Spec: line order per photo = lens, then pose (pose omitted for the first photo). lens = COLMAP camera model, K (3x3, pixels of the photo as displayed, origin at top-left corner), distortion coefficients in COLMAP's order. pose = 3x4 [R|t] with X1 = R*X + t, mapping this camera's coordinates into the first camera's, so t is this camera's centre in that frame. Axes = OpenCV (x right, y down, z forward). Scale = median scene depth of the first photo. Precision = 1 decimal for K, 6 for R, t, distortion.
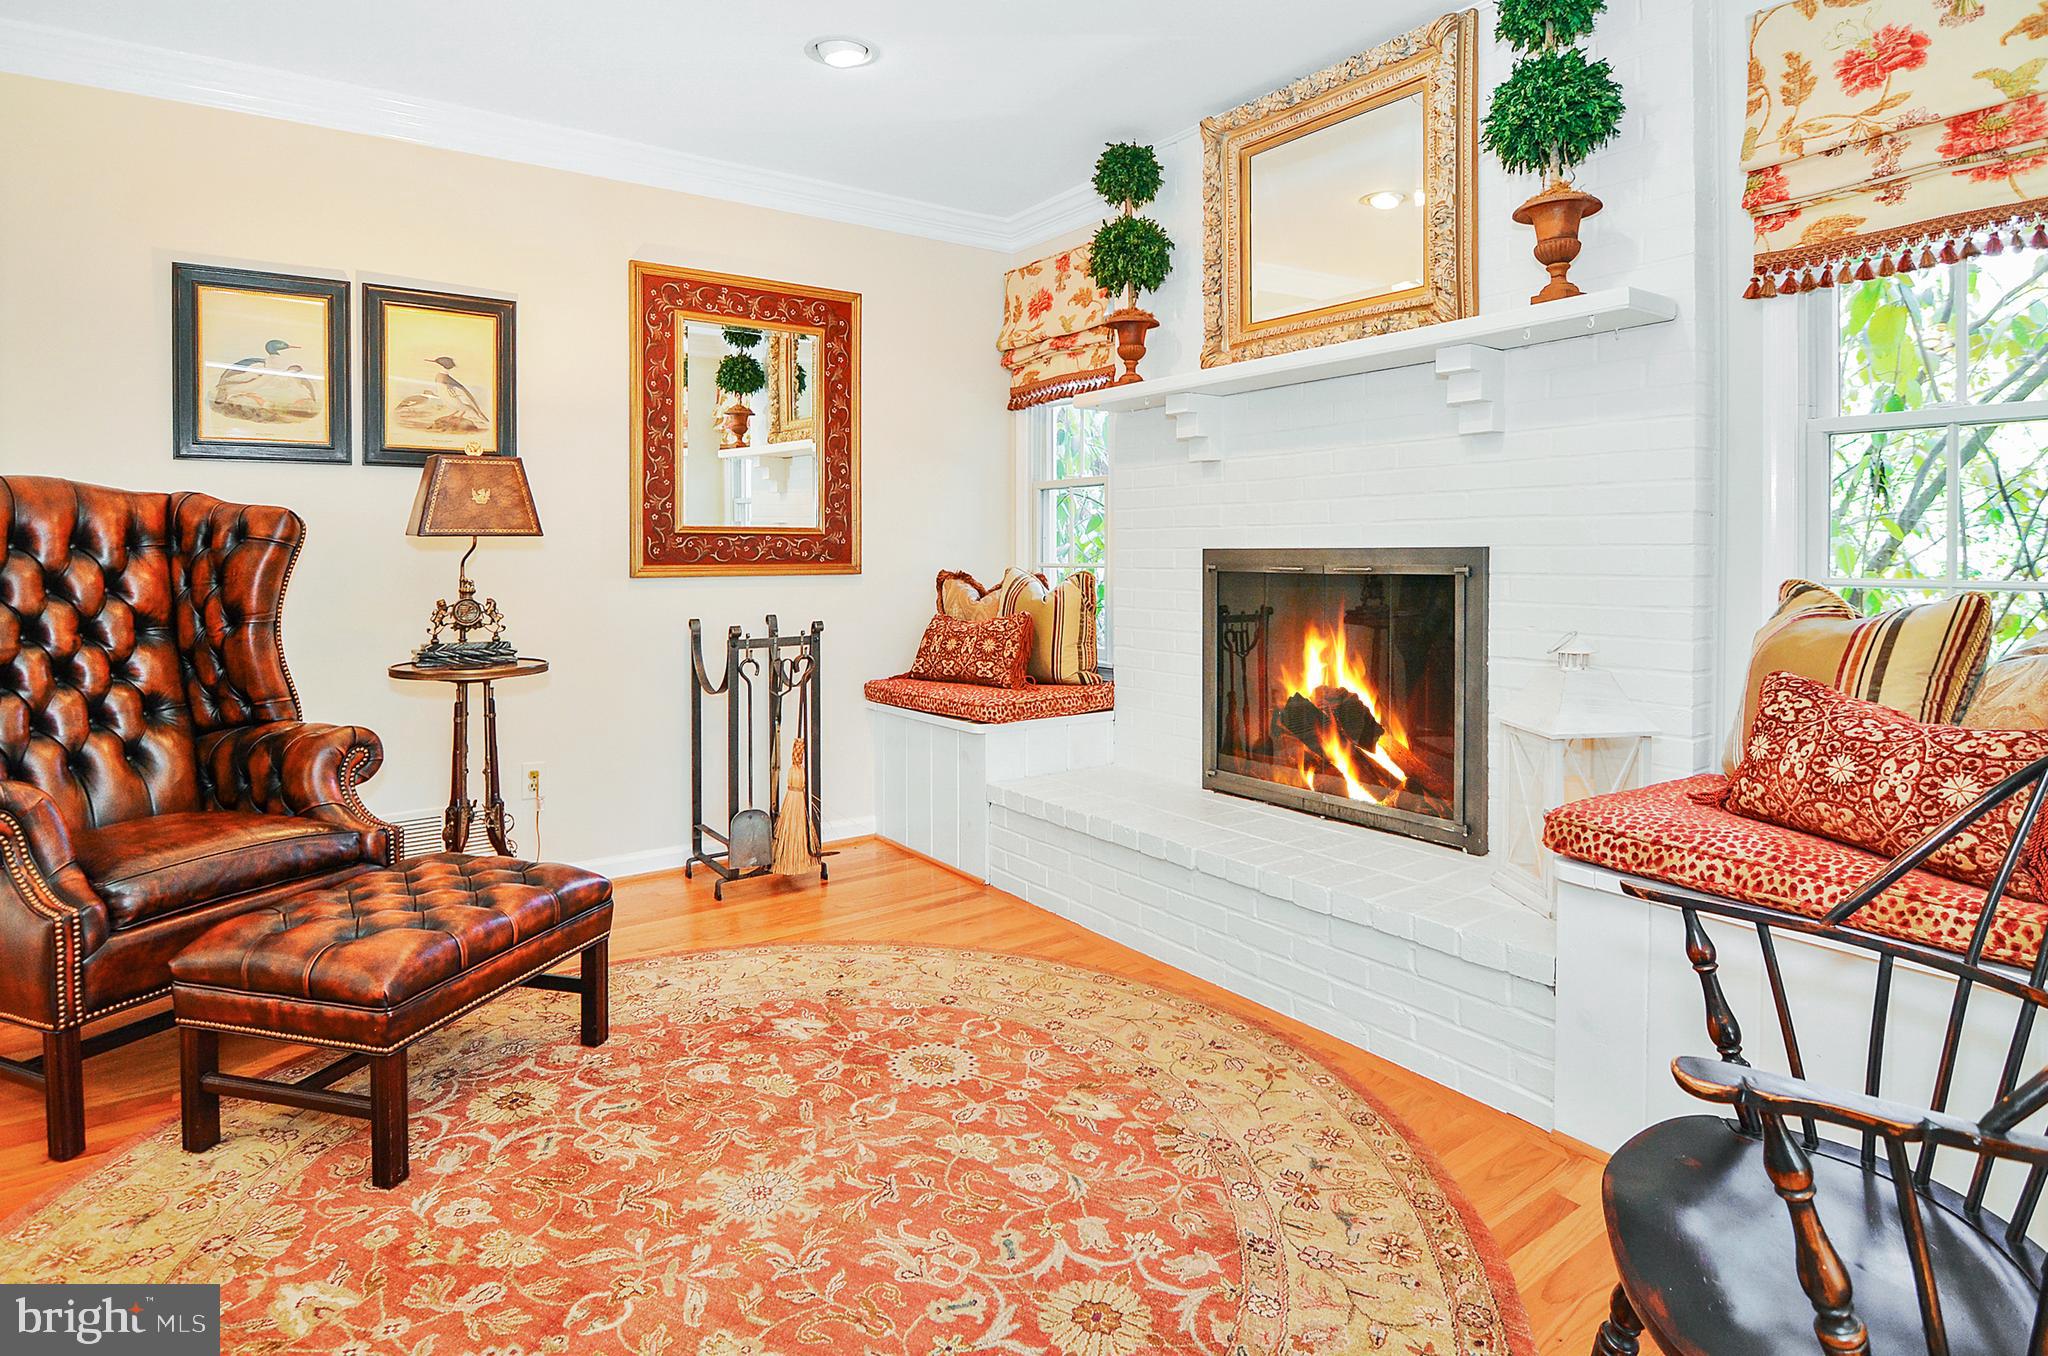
lens RADIAL K [[1135.5, 0, 1062.0], [0, 1135.5, 564.4], [0, 0, 1]] dist [-0.022218, -0.000983]
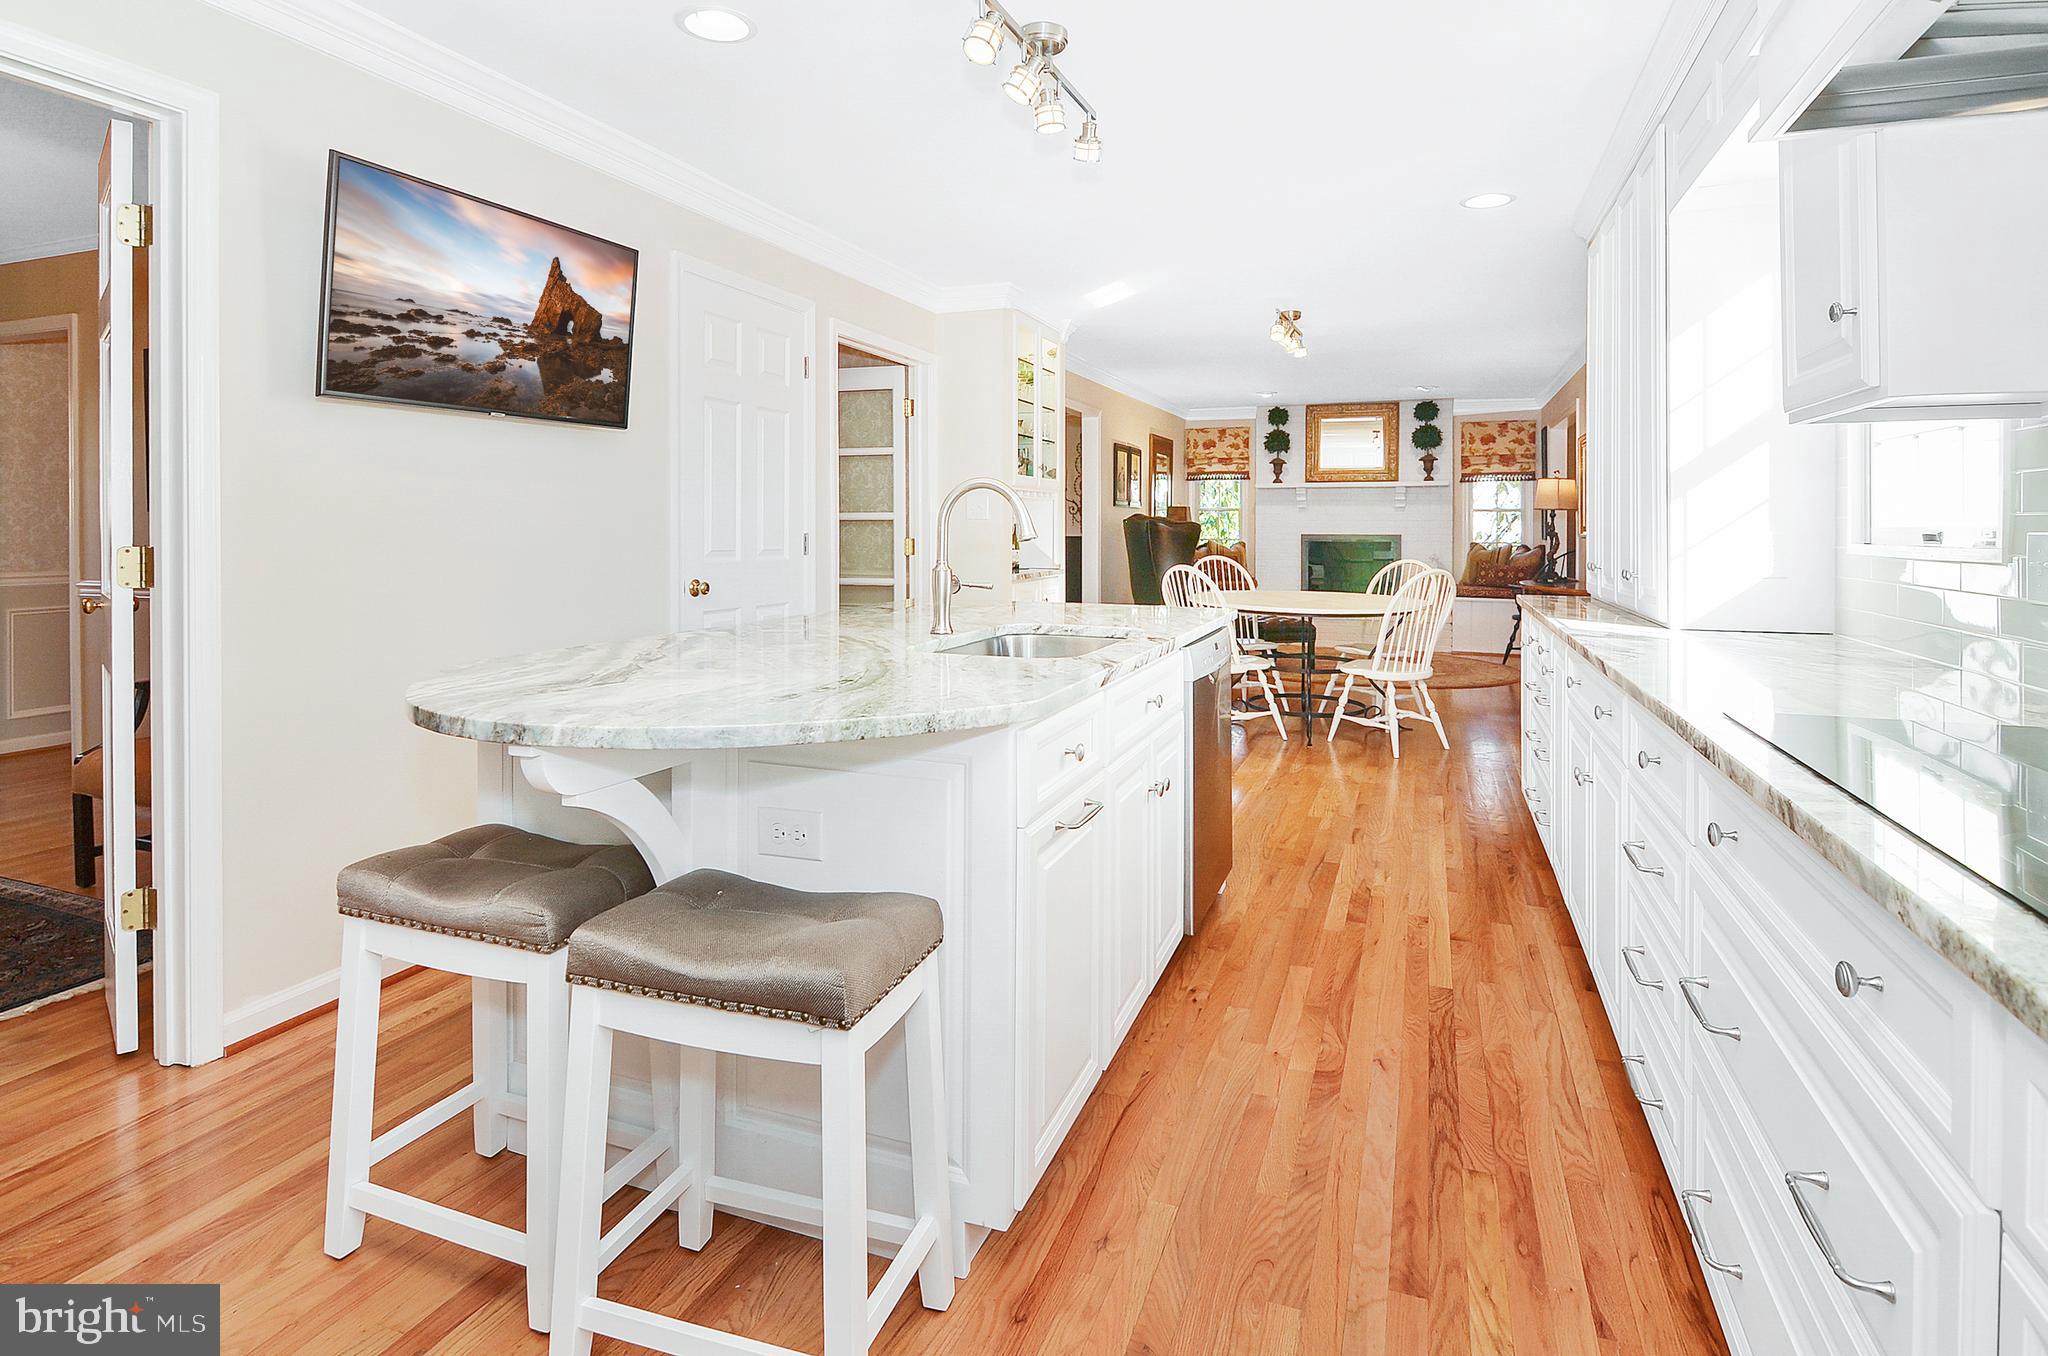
lens RADIAL K [[1060.2, 0, 1028.5], [0, 1060.2, 511.0], [0, 0, 1]] dist [-0.004310, -0.000893]
pose [[0.813539, 0.005281, 0.581487, -2.682610], [0.001804, 0.999931, -0.011605, -0.052662], [-0.581508, 0.010490, 0.813473, -1.213356]]
